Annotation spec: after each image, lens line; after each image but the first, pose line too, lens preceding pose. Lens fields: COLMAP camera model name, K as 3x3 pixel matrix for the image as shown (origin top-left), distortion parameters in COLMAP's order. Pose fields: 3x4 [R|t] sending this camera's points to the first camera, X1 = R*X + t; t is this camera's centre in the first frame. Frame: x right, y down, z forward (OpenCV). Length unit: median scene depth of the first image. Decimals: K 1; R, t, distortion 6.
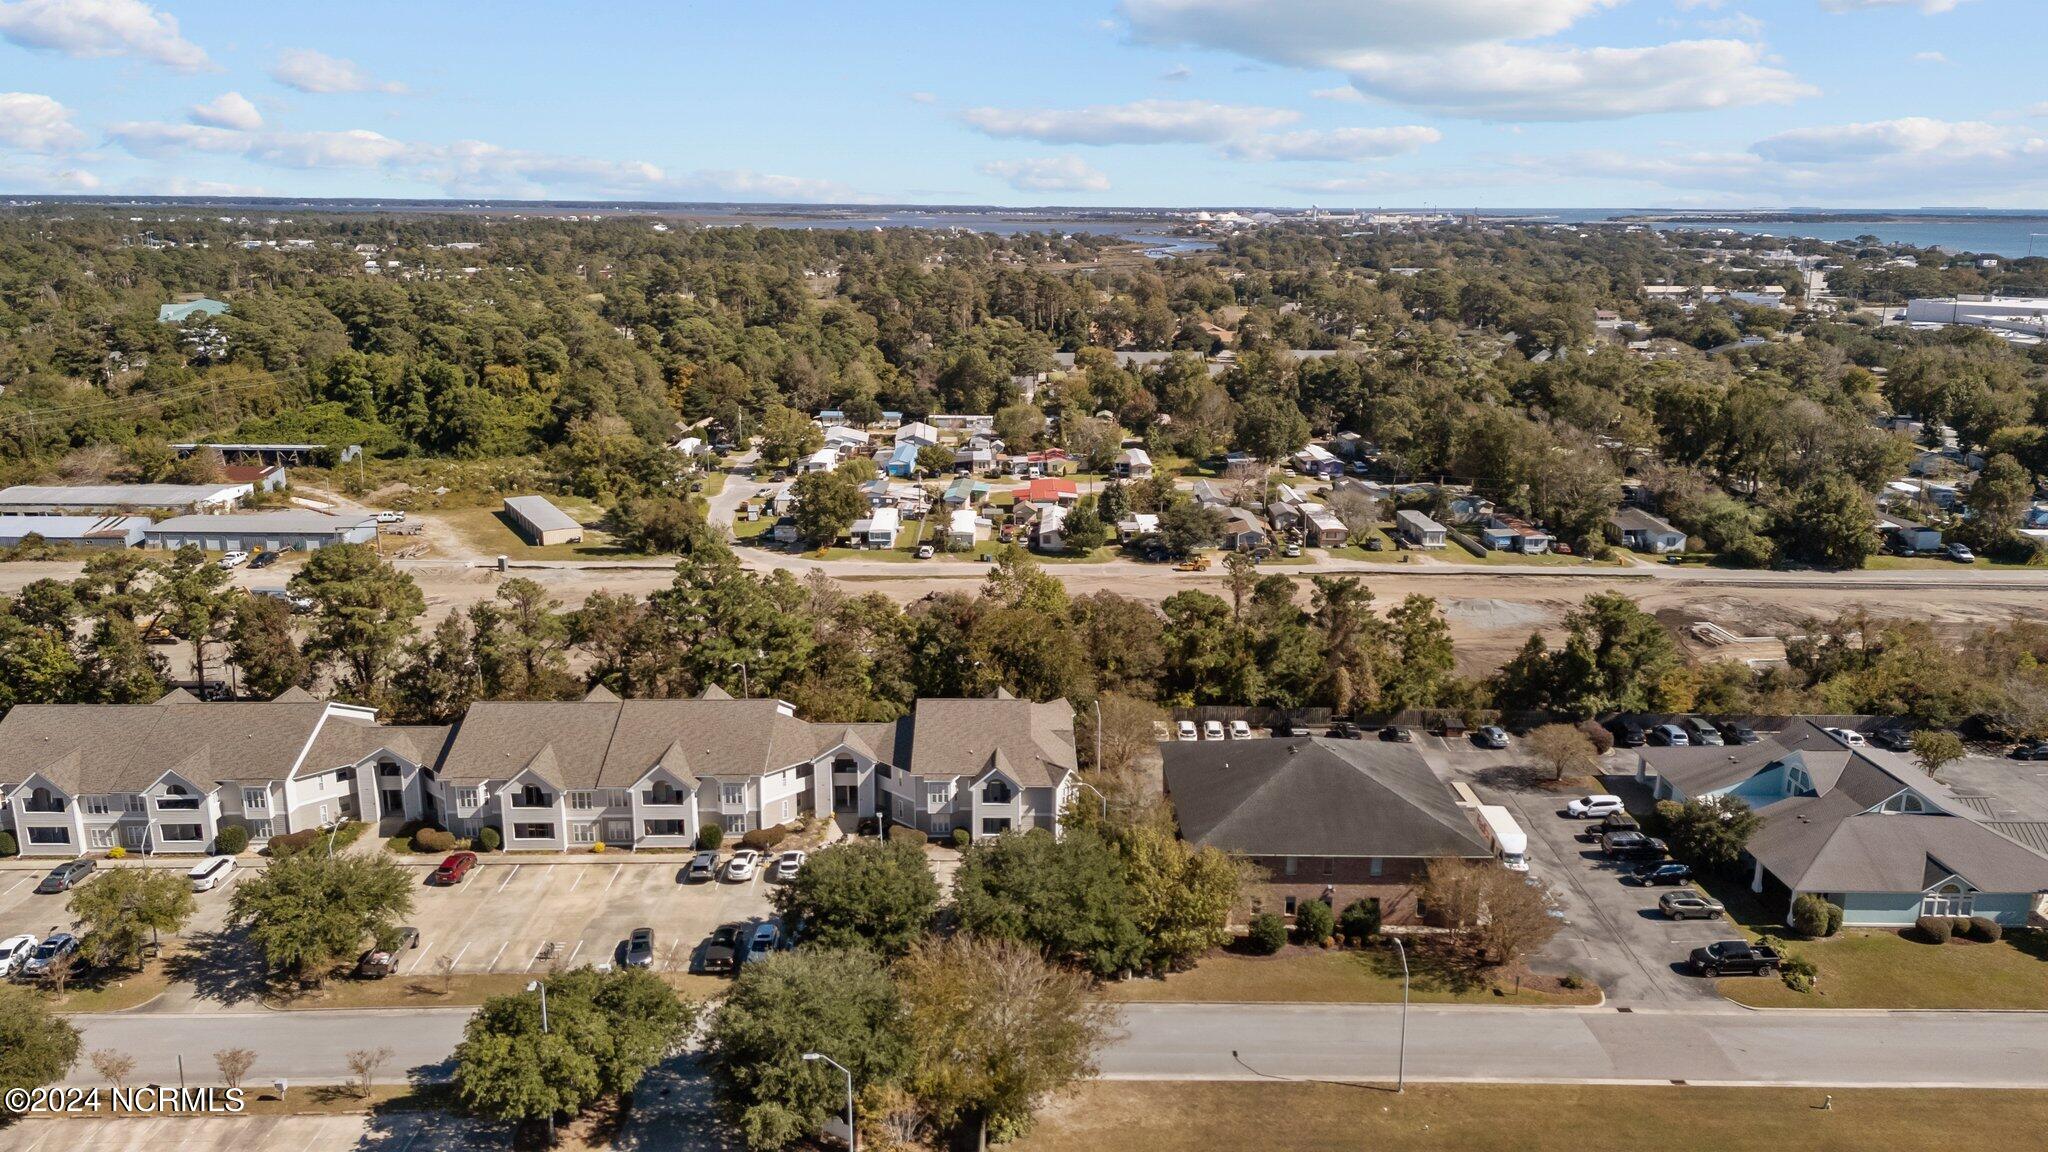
lens RADIAL K [[1491.1, 0, 1030.1], [0, 1491.1, 580.1], [0, 0, 1]] dist [0.082868, -0.070551]
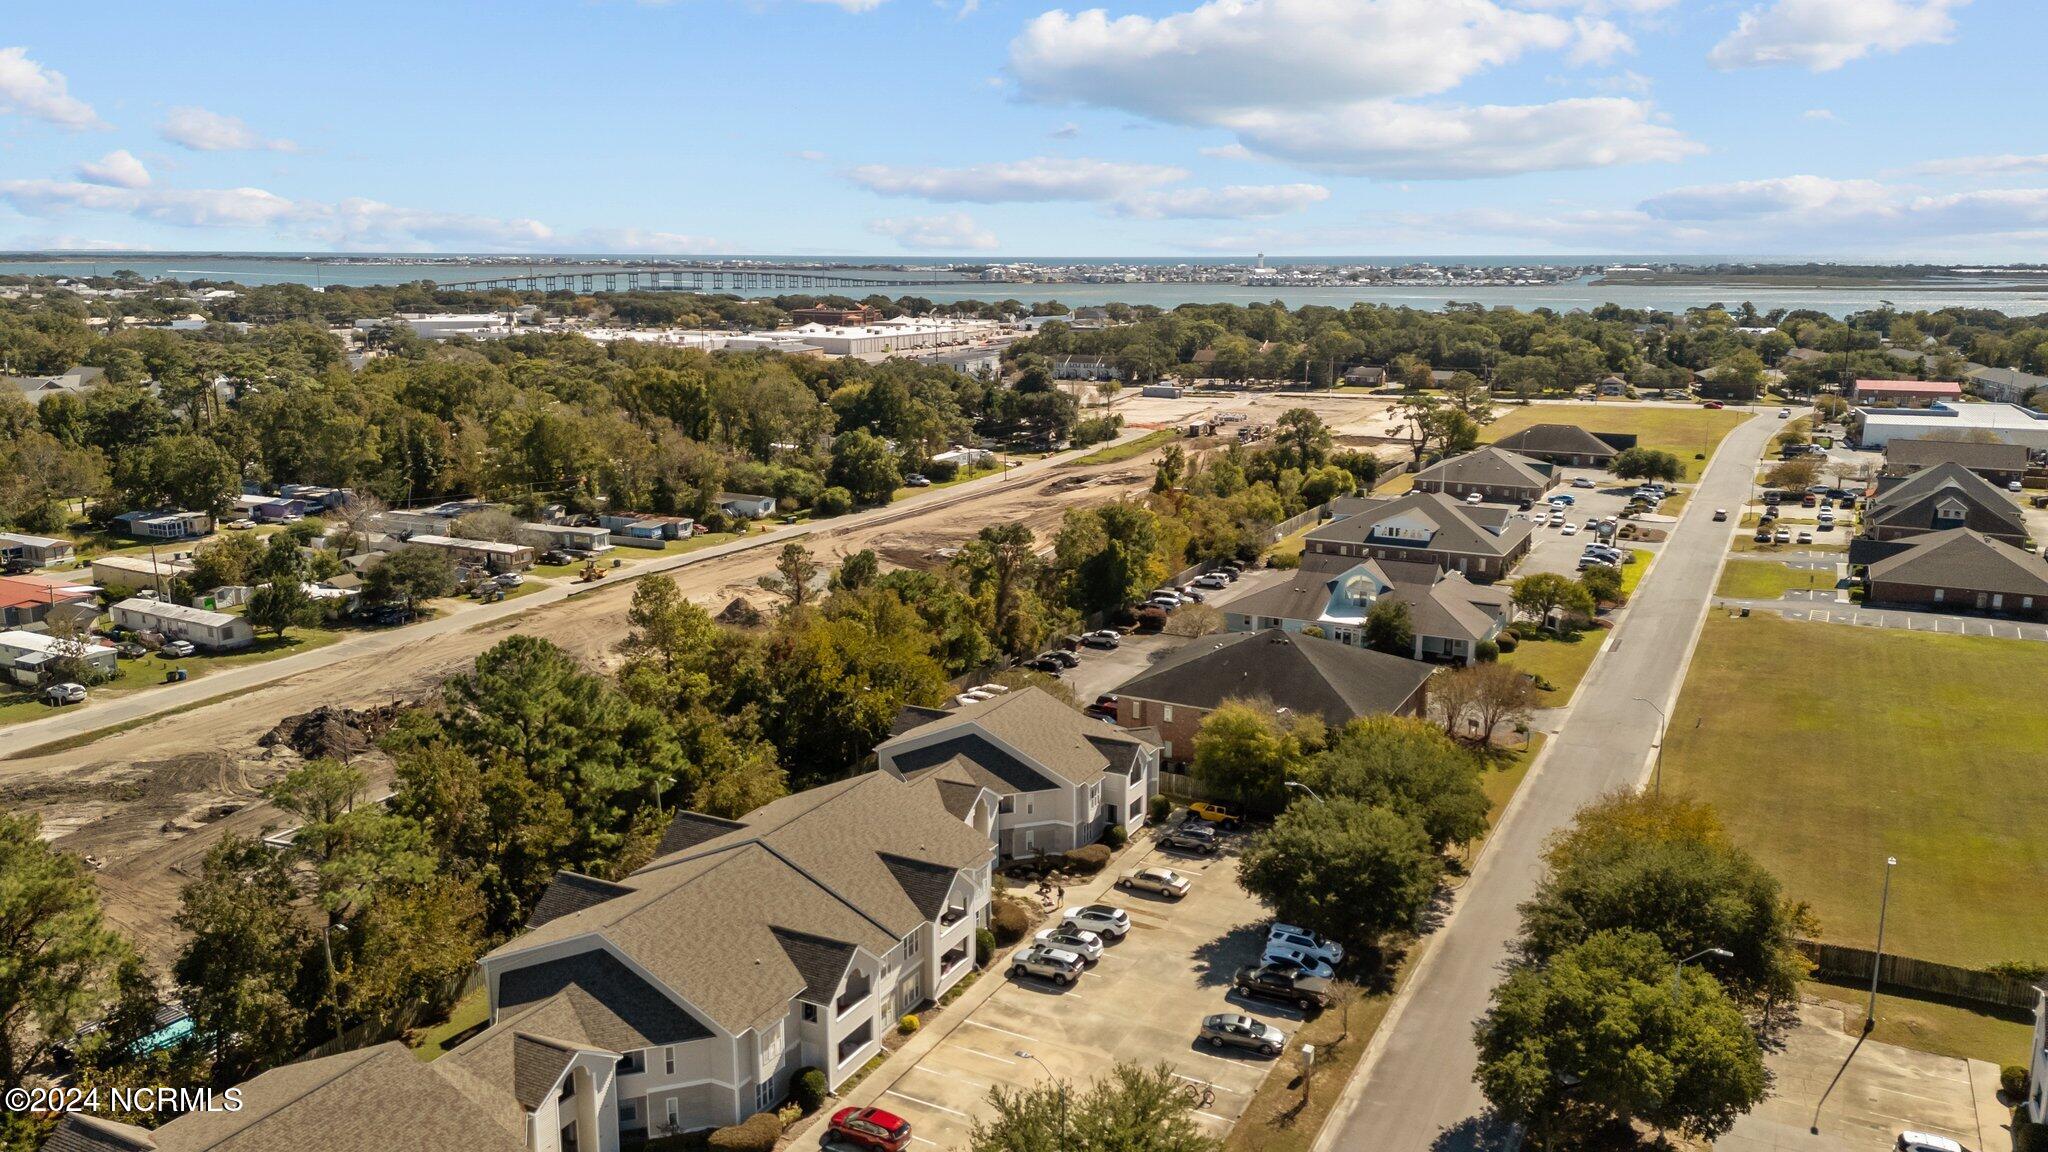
lens RADIAL K [[1491.1, 0, 1035.6], [0, 1491.1, 576.0], [0, 0, 1]] dist [0.082868, -0.070551]
pose [[0.469473, -0.193130, 0.861566, -0.679936], [0.217529, 0.971007, 0.099130, -0.066036], [-0.855731, 0.140876, 0.497873, 0.477233]]
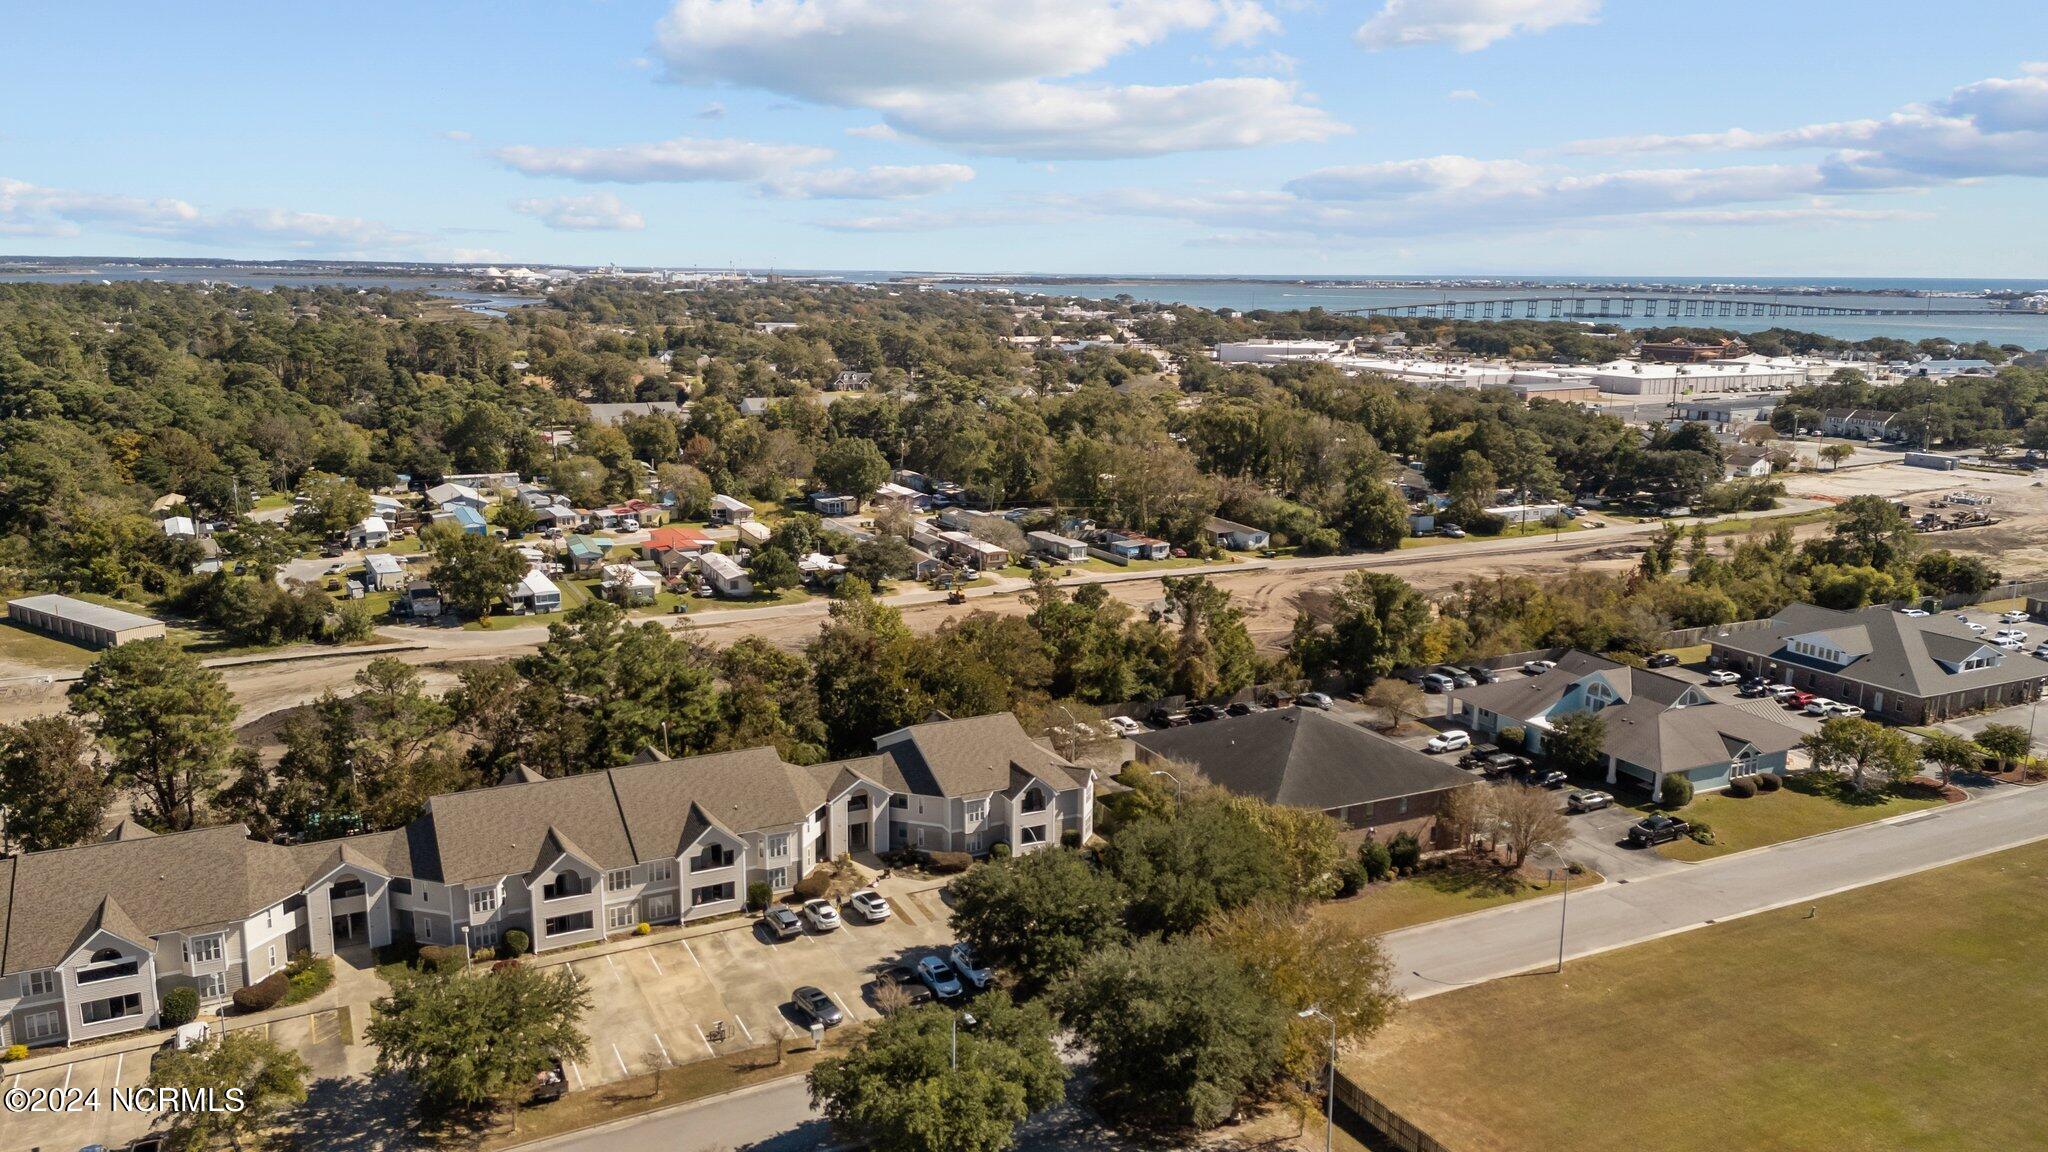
lens RADIAL K [[1491.1, 0, 1031.6], [0, 1491.1, 569.6], [0, 0, 1]] dist [0.082868, -0.070551]
pose [[0.897204, -0.084983, 0.433362, -0.375057], [0.103848, 0.994392, -0.019998, 0.003964], [-0.429232, 0.062946, 0.900998, 0.056176]]
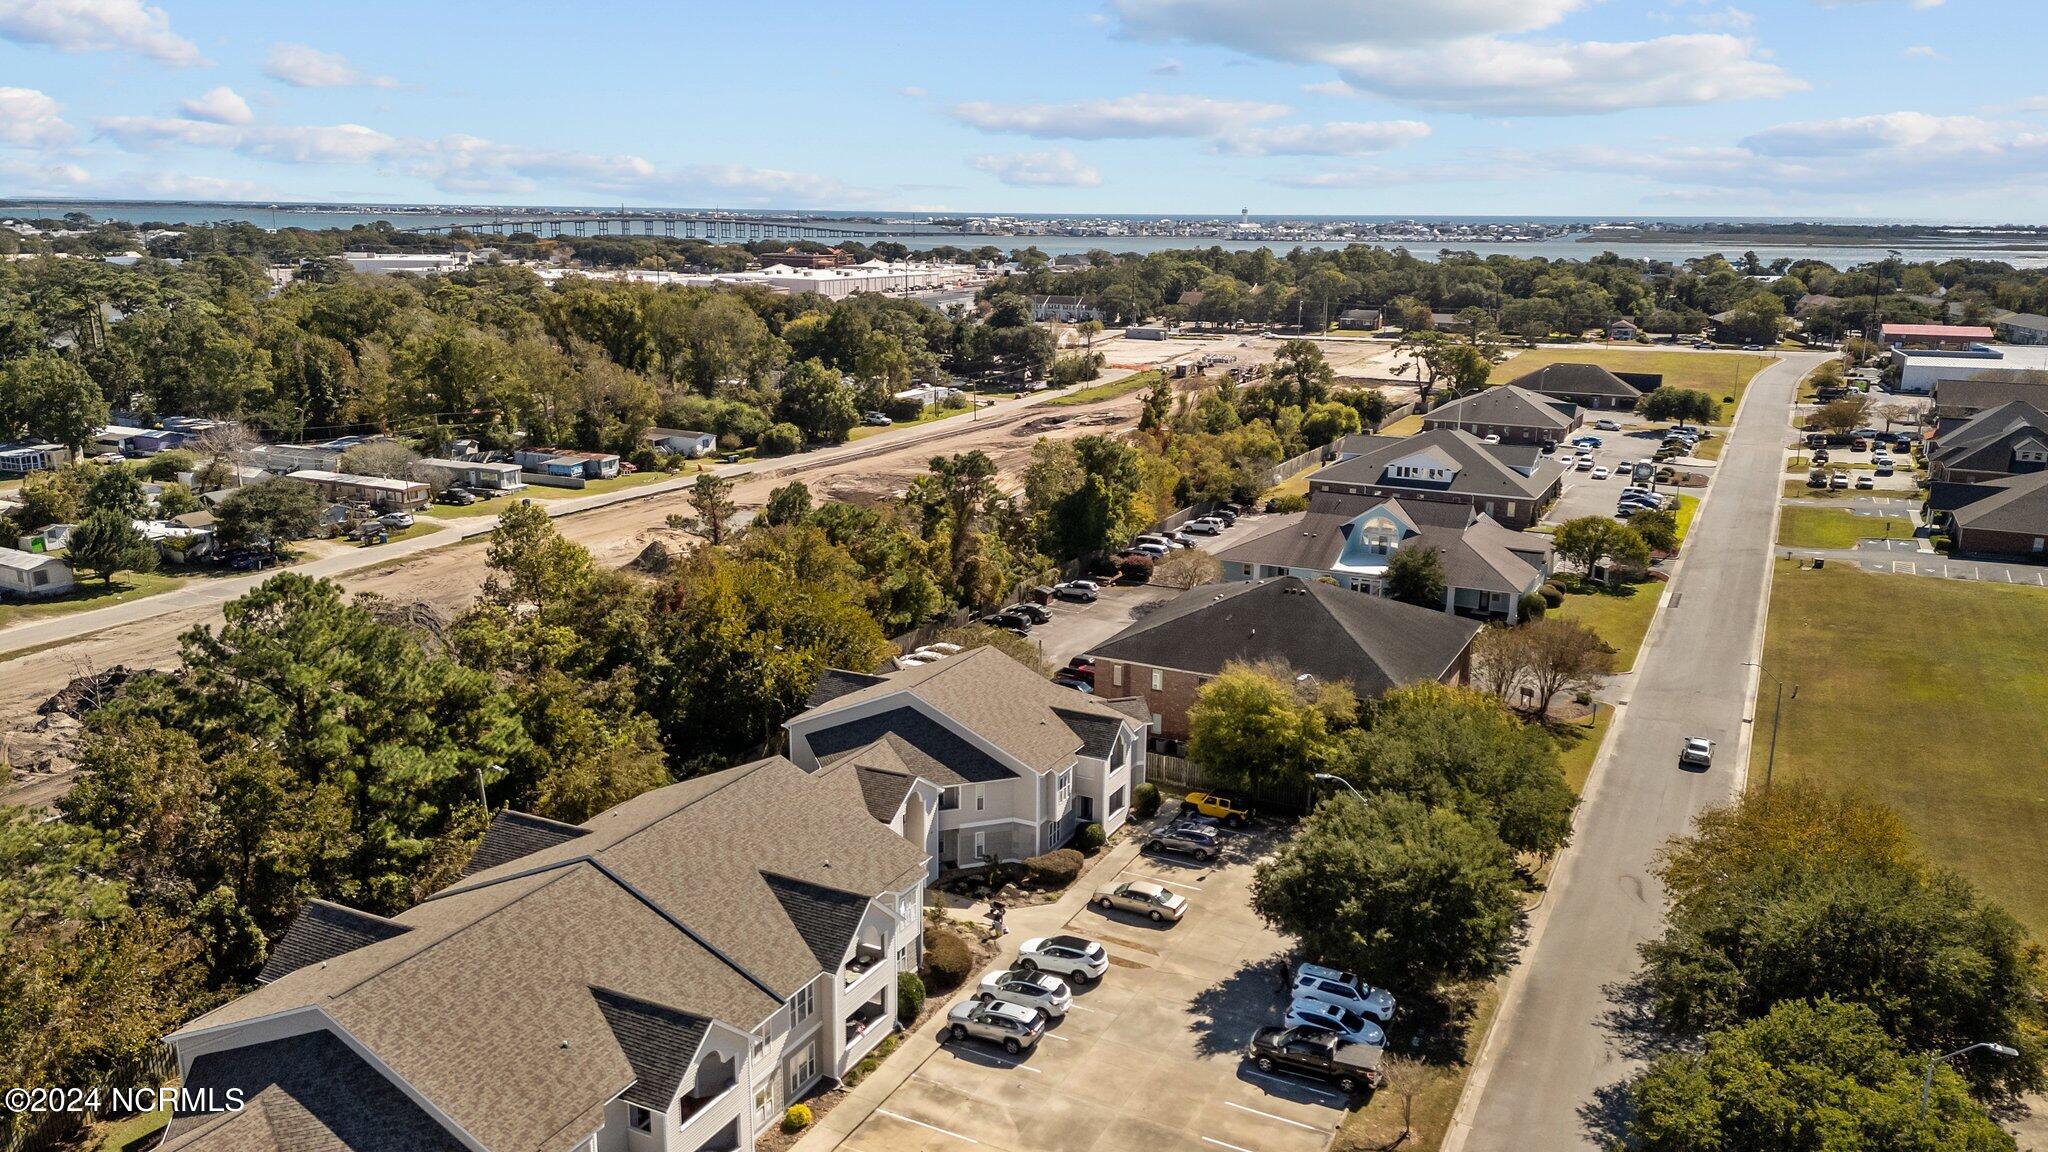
lens RADIAL K [[1491.1, 0, 1035.0], [0, 1491.1, 584.8], [0, 0, 1]] dist [0.082868, -0.070551]
pose [[0.459330, -0.219083, 0.860825, -0.532085], [0.210993, 0.968280, 0.133847, -0.034838], [-0.862843, 0.120148, 0.490985, 0.554187]]
